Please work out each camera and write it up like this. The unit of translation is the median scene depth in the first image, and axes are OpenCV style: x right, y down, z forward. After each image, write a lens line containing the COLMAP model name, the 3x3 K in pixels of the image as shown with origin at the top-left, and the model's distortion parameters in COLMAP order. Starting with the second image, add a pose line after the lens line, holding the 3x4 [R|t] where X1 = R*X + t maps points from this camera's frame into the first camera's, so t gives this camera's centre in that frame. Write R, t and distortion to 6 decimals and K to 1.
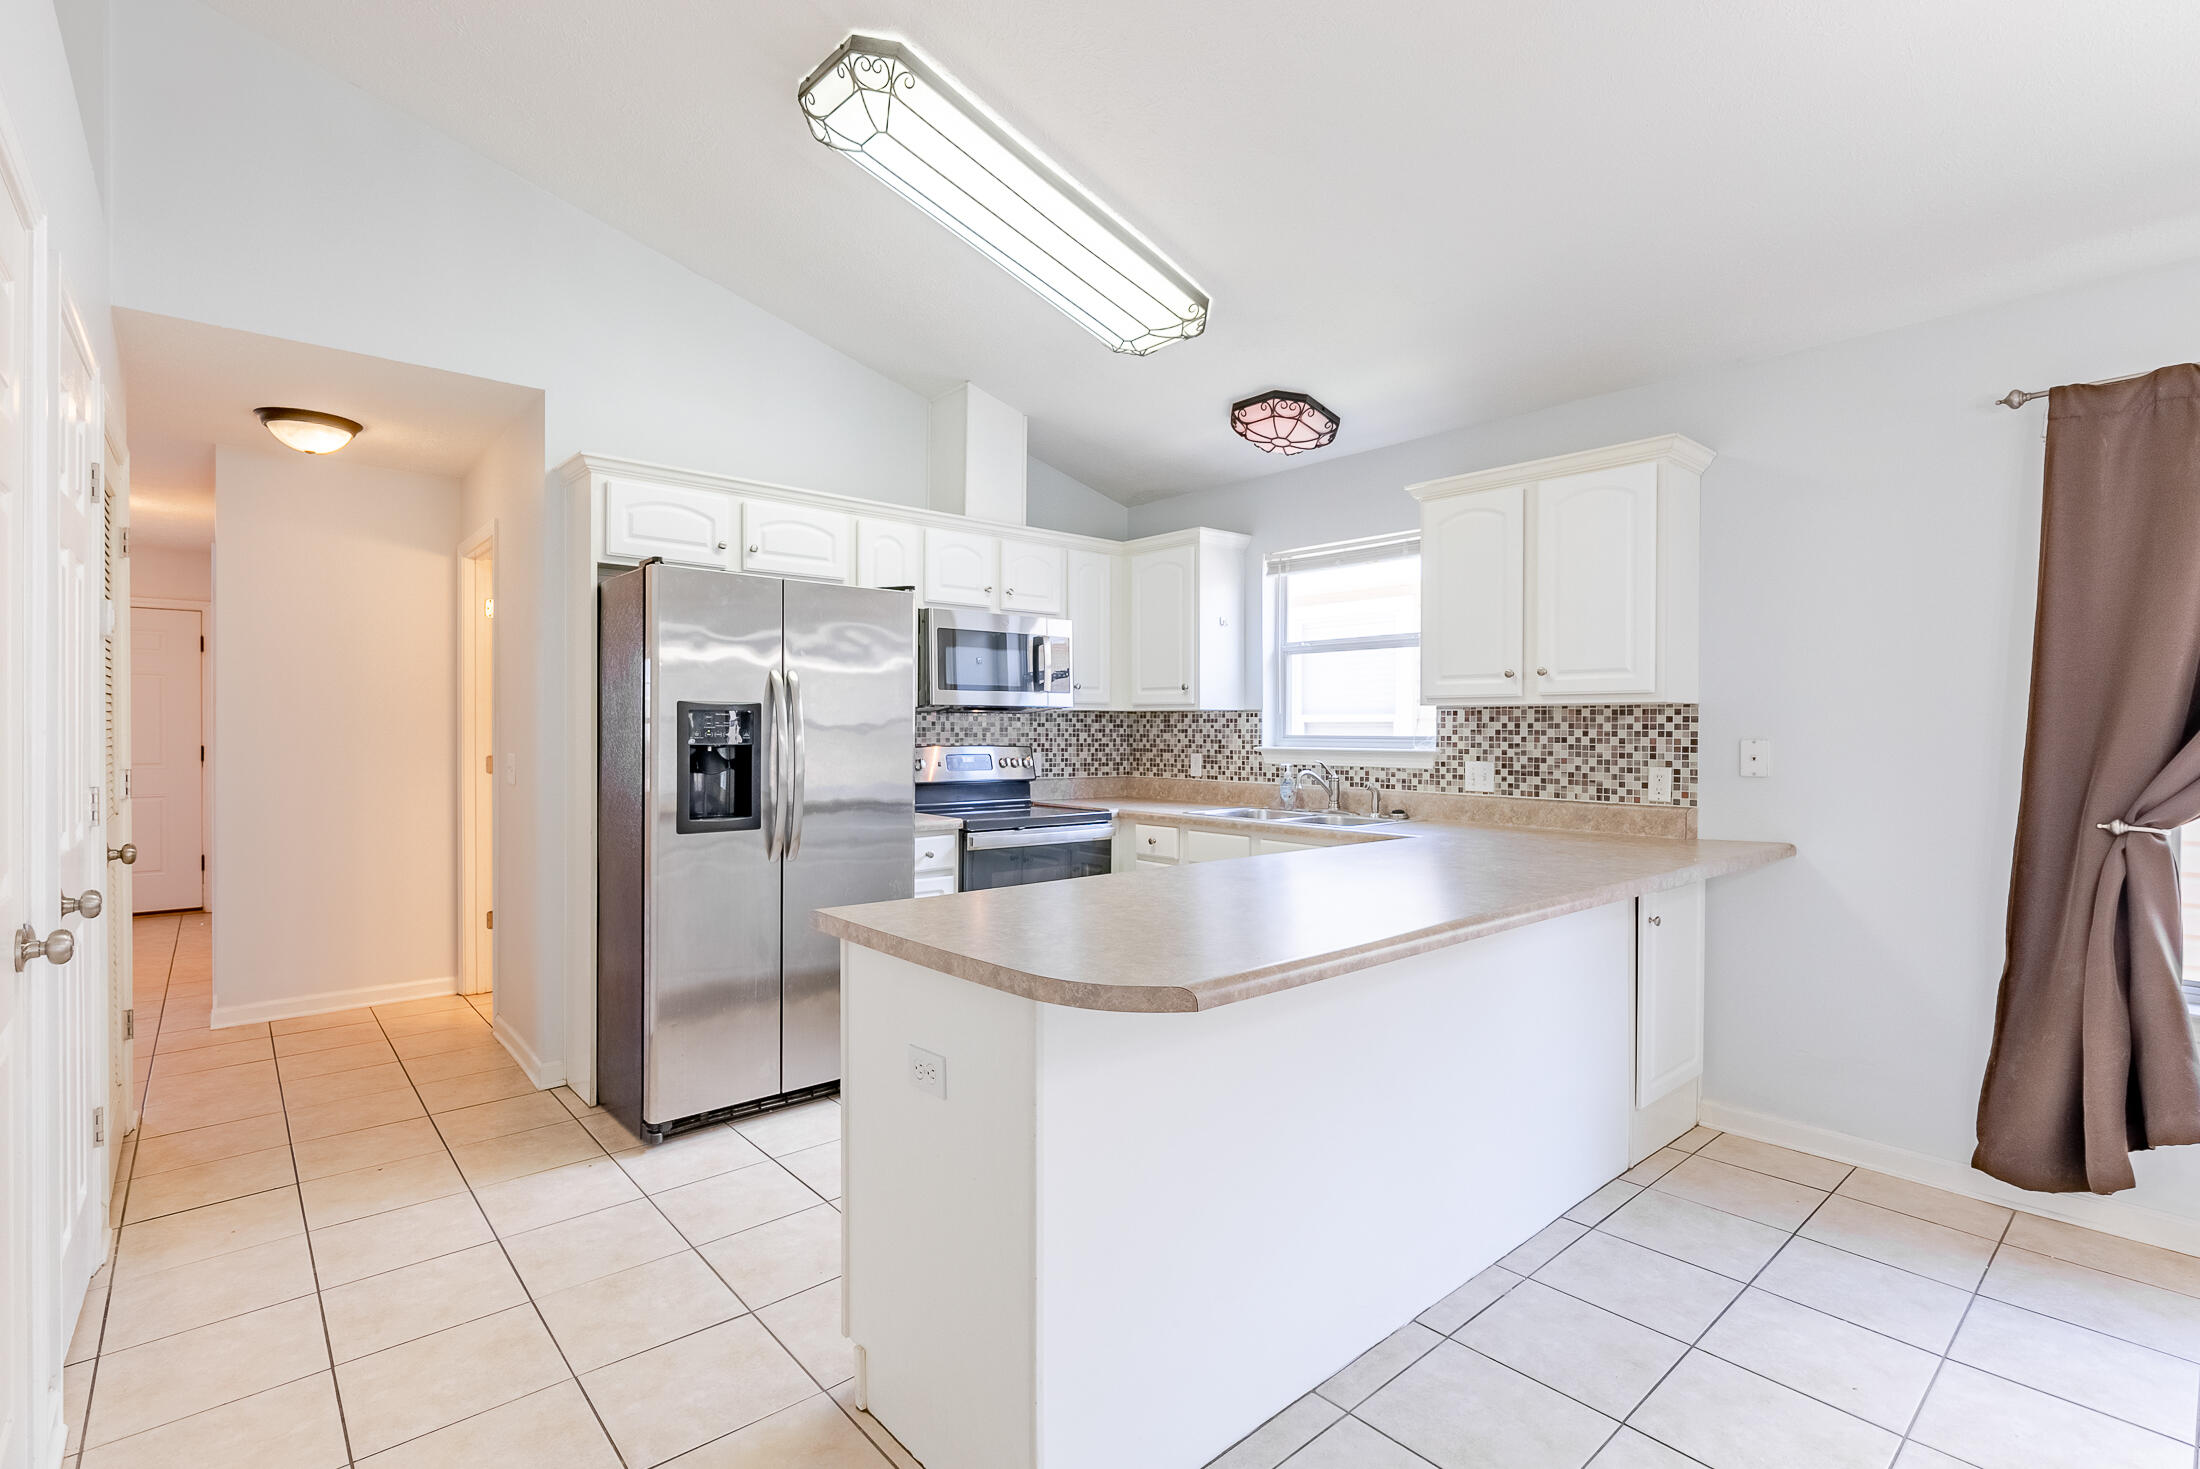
lens RADIAL K [[1001.0, 0, 1109.6], [0, 1001.0, 742.8], [0, 0, 1]] dist [-0.004876, 0.000103]
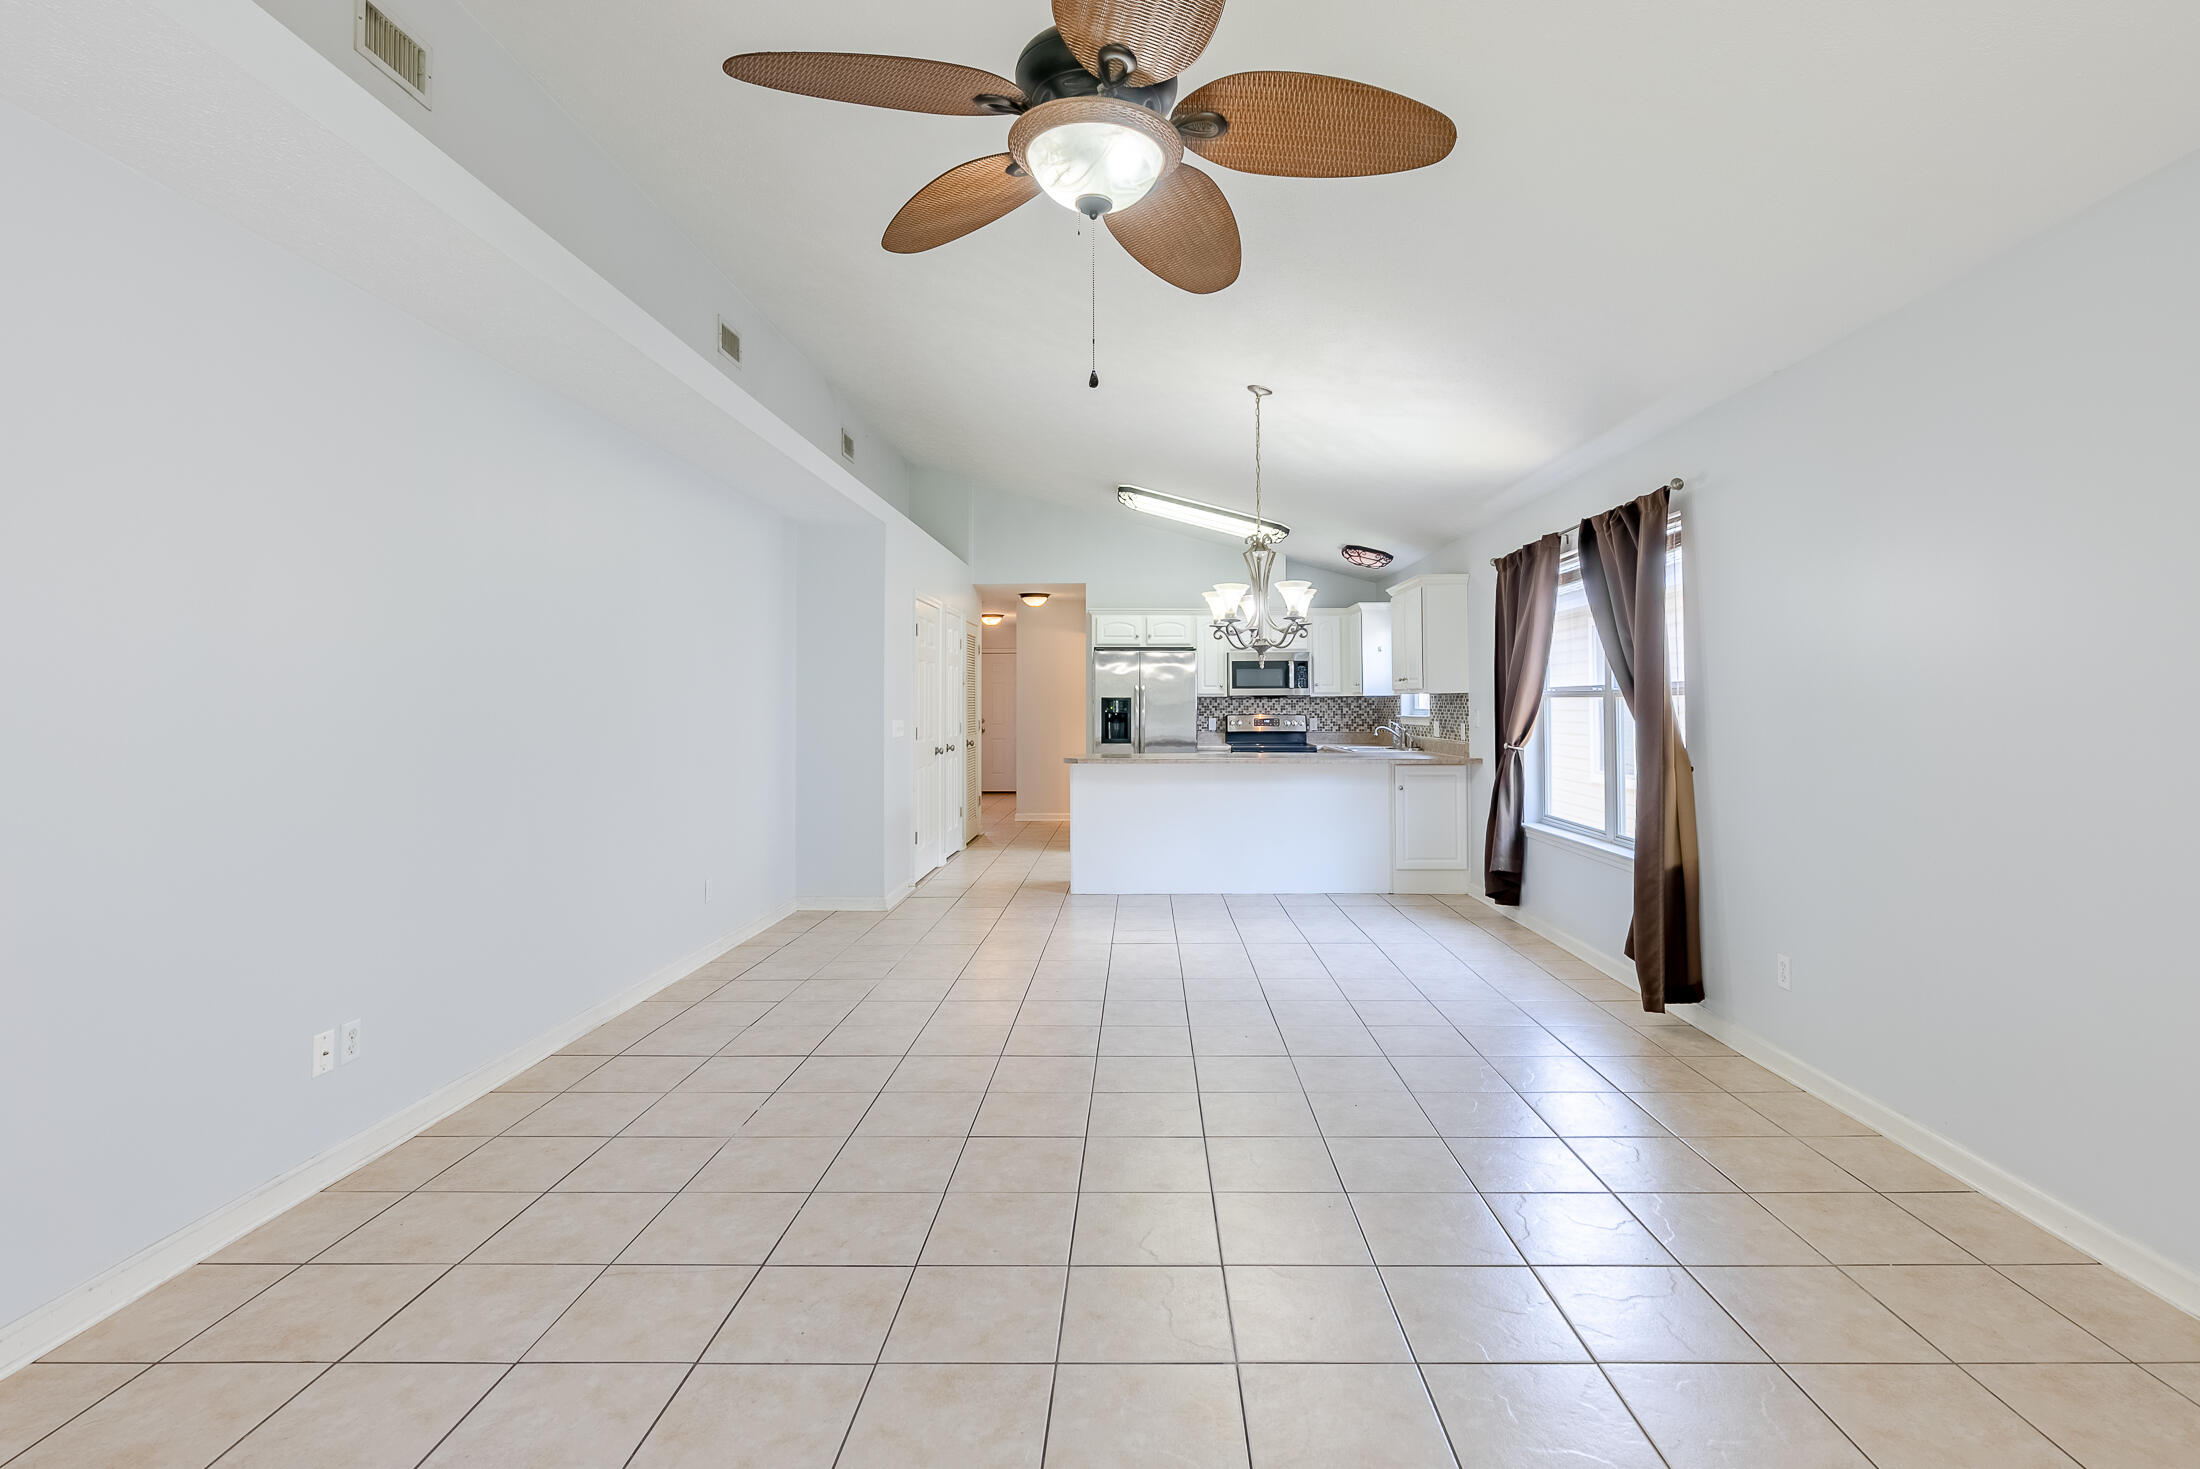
lens RADIAL K [[1001.0, 0, 1146.6], [0, 1001.0, 671.6], [0, 0, 1]] dist [-0.004876, 0.000103]
pose [[0.750386, -0.029113, -0.660359, 1.293333], [-0.001596, 0.998947, -0.045853, 0.011907], [0.660999, 0.035462, 0.749549, -0.886565]]
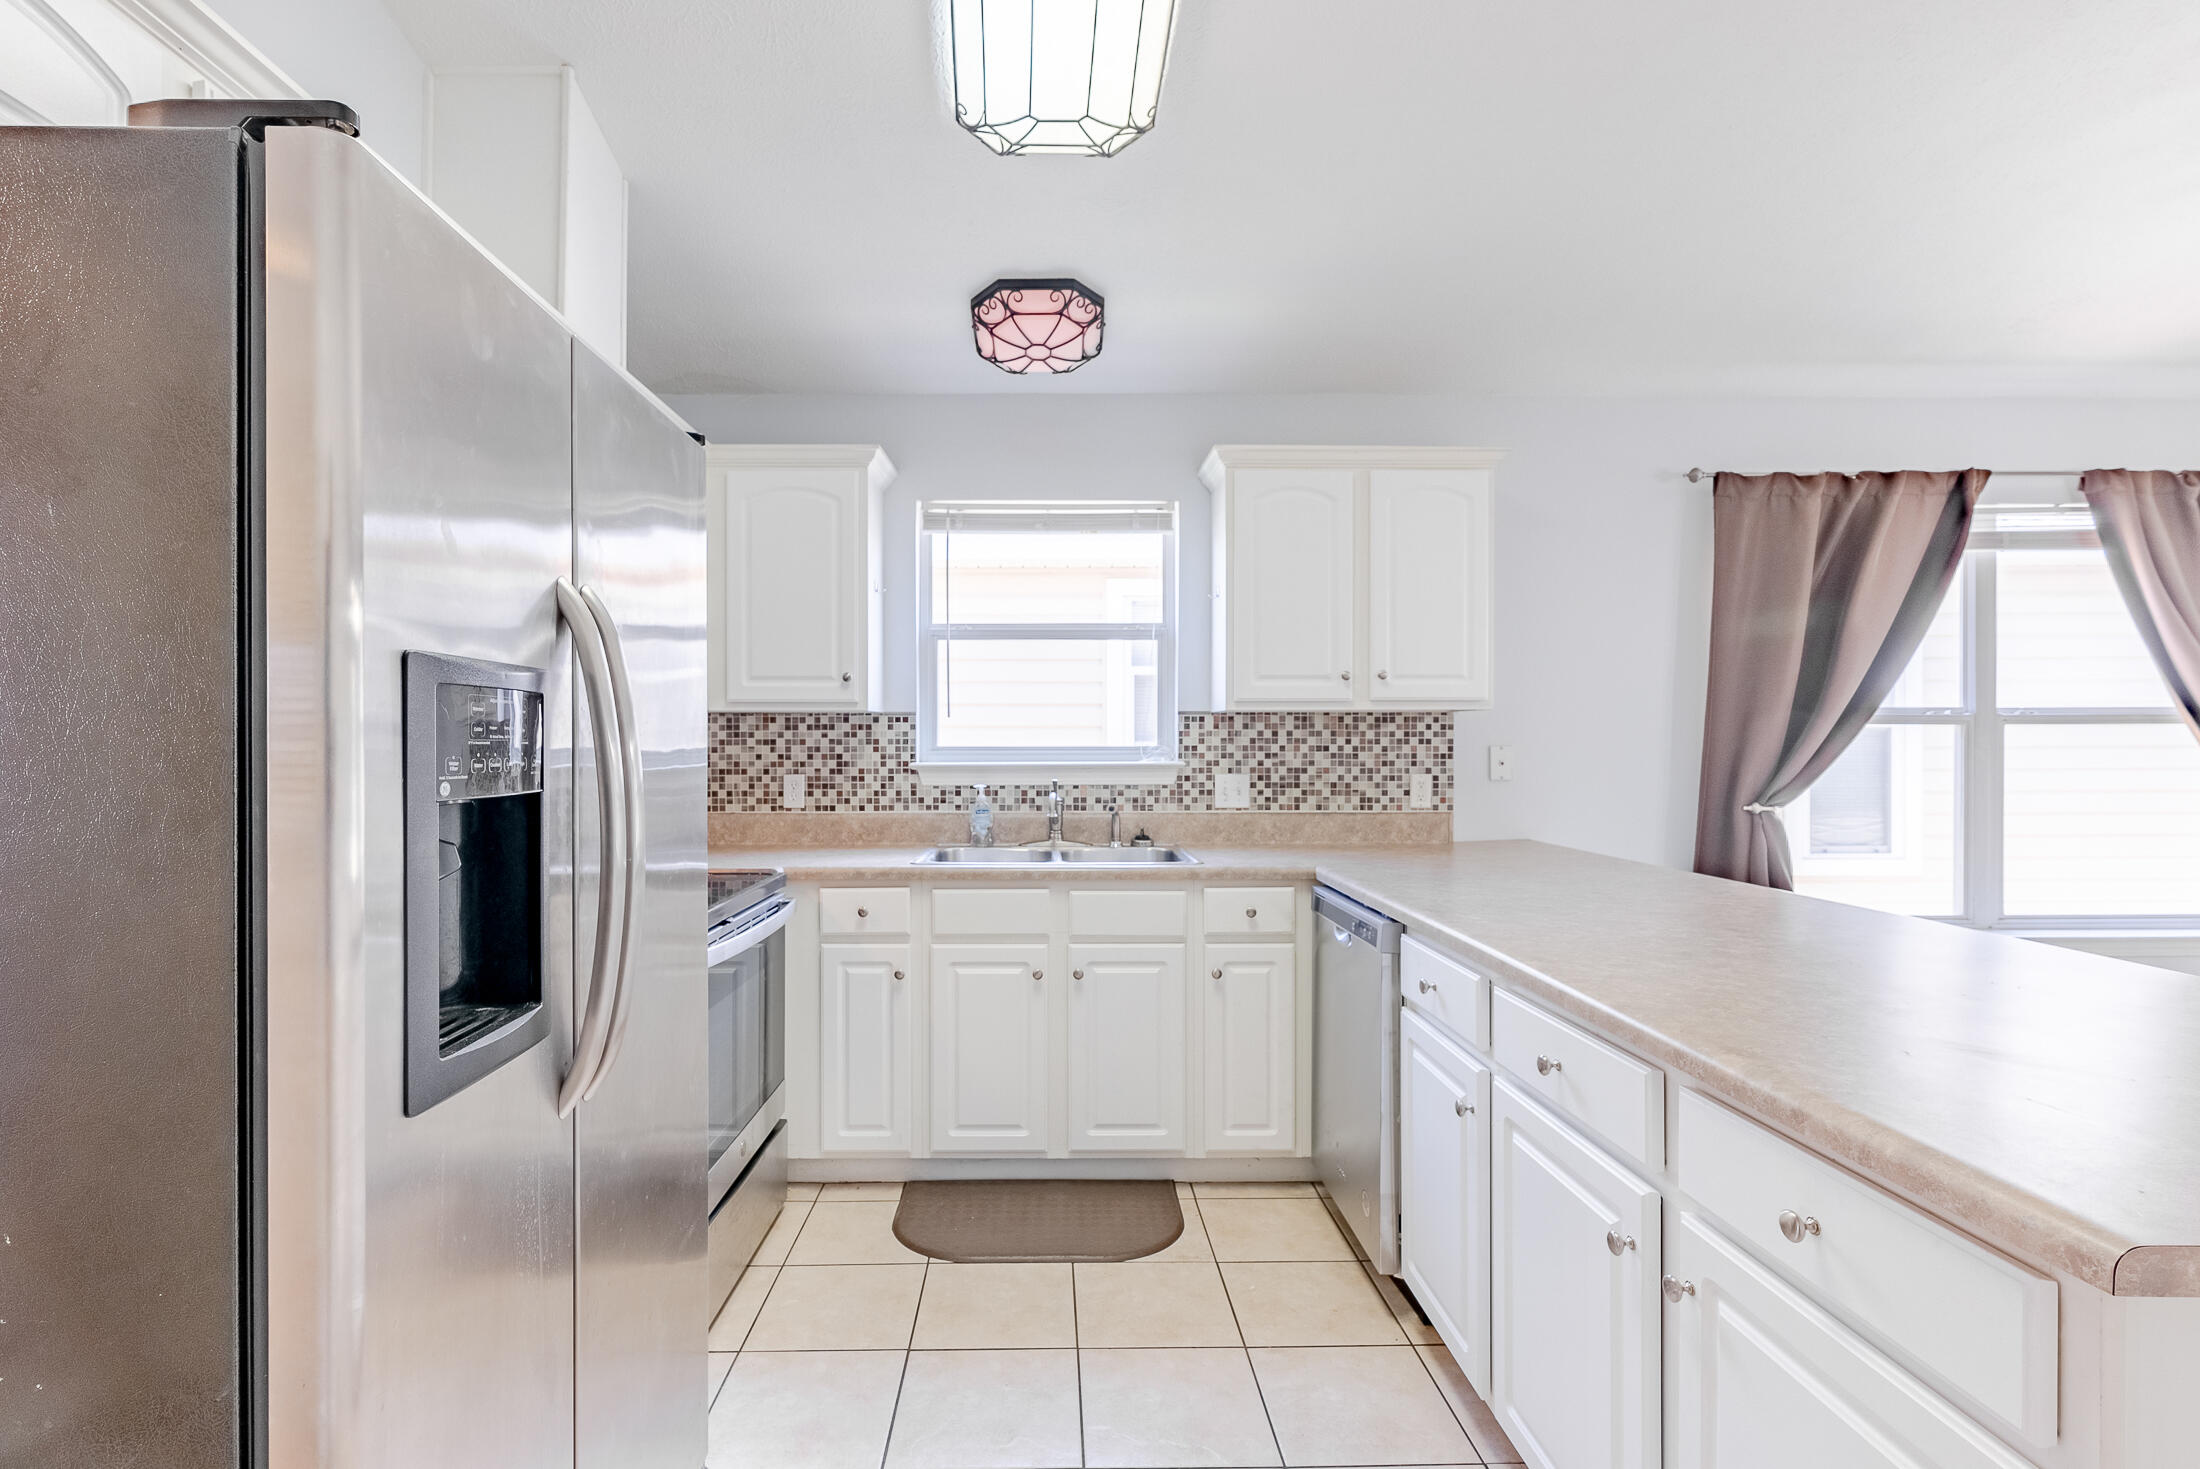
lens RADIAL K [[1001.0, 0, 1162.4], [0, 1001.0, 743.0], [0, 0, 1]] dist [-0.004876, 0.000103]
pose [[0.666682, -0.012435, 0.745239, -0.349064], [0.014542, 0.999888, 0.003676, -0.013435], [-0.745200, 0.008387, 0.666788, 0.472732]]
